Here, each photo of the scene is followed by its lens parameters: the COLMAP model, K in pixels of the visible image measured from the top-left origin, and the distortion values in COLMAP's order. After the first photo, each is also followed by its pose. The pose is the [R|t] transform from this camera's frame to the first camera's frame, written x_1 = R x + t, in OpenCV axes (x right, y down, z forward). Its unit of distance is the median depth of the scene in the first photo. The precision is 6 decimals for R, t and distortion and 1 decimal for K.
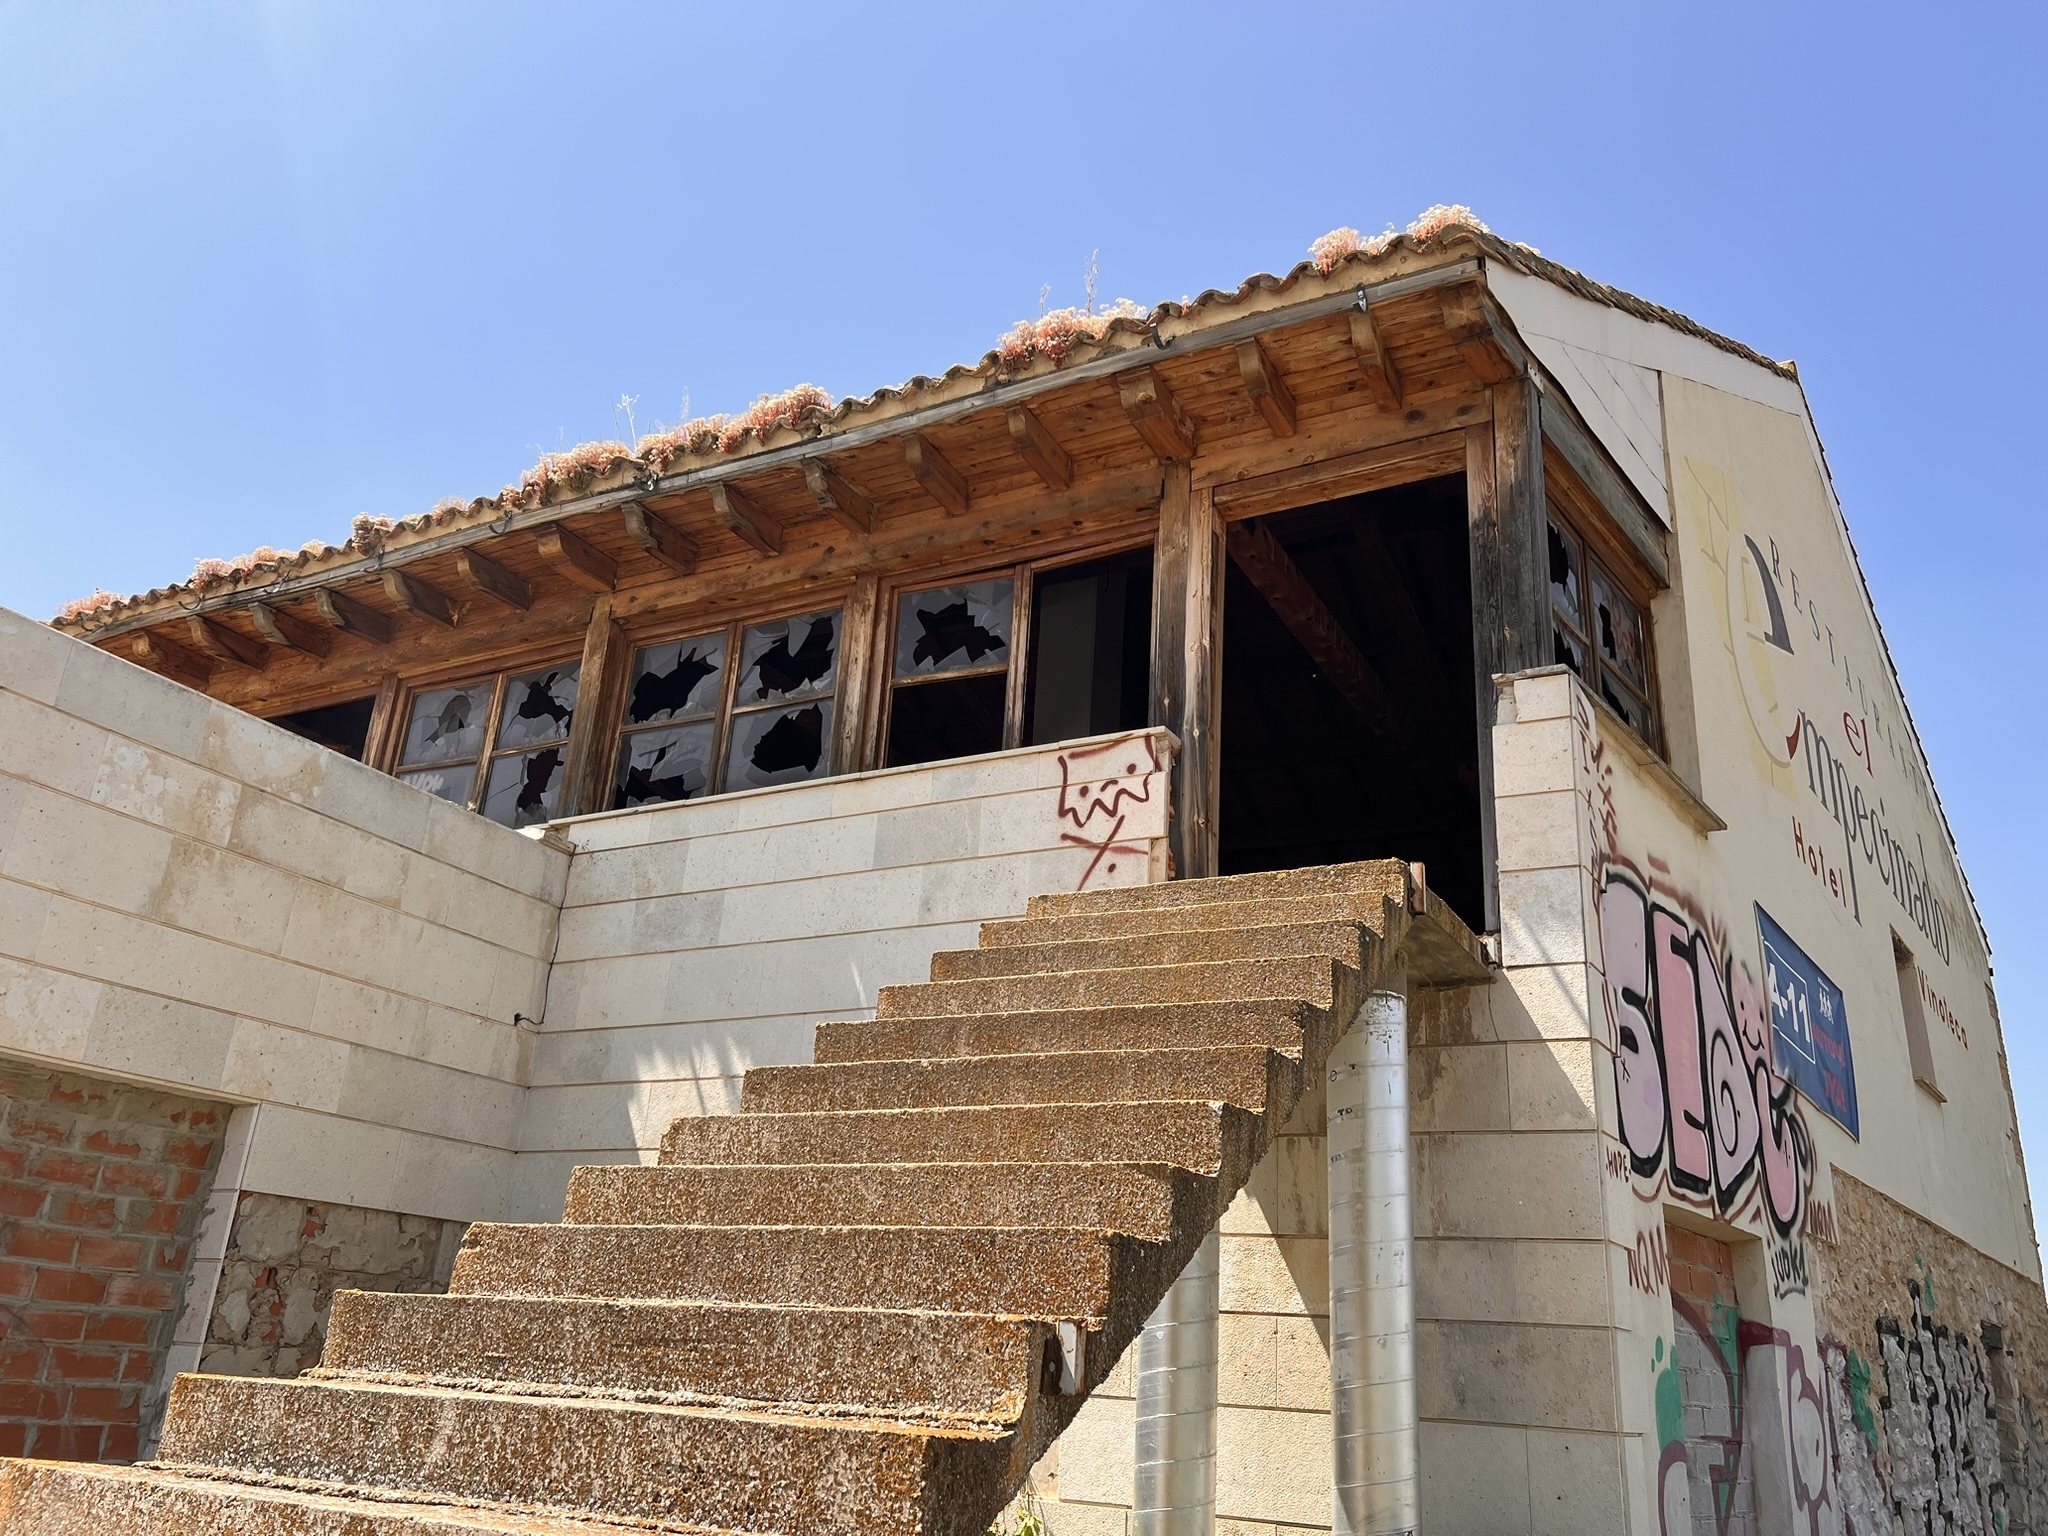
lens RADIAL K [[1503.3, 0, 1046.4], [0, 1503.3, 809.8], [0, 0, 1]] dist [0.071659, -0.102825]
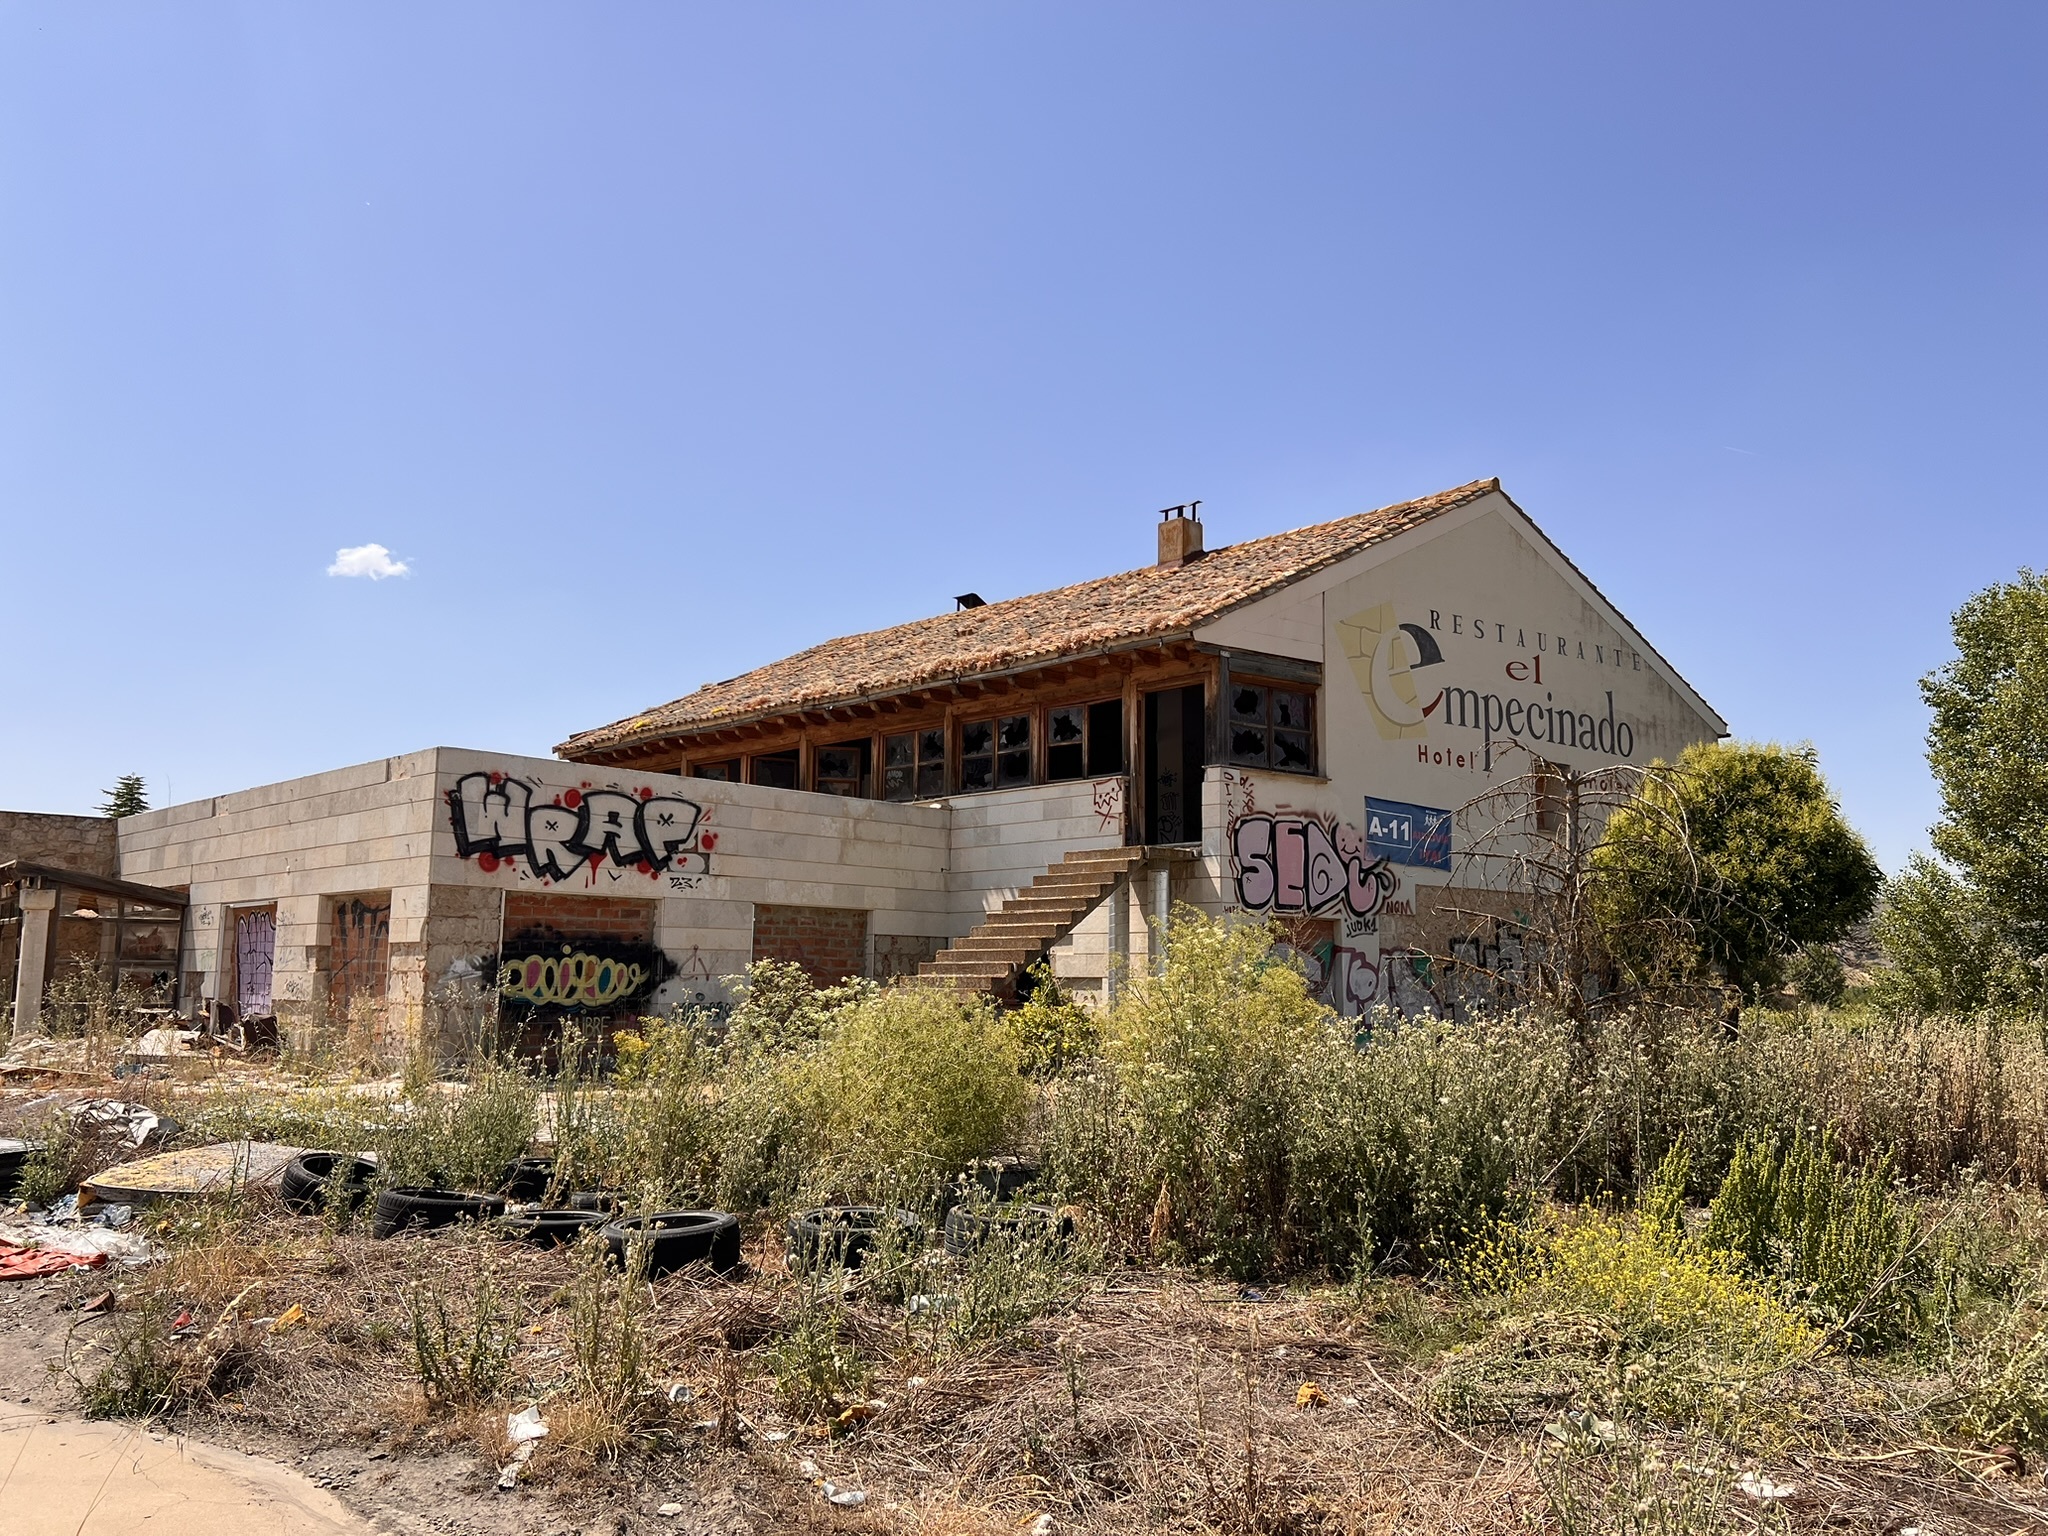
lens RADIAL K [[1503.3, 0, 1046.4], [0, 1503.3, 809.8], [0, 0, 1]] dist [0.071659, -0.102825]
pose [[0.958227, -0.079144, -0.274839, 0.698231], [0.139348, 0.968371, 0.206979, -0.584435], [0.249765, -0.236631, 0.938948, -1.767832]]
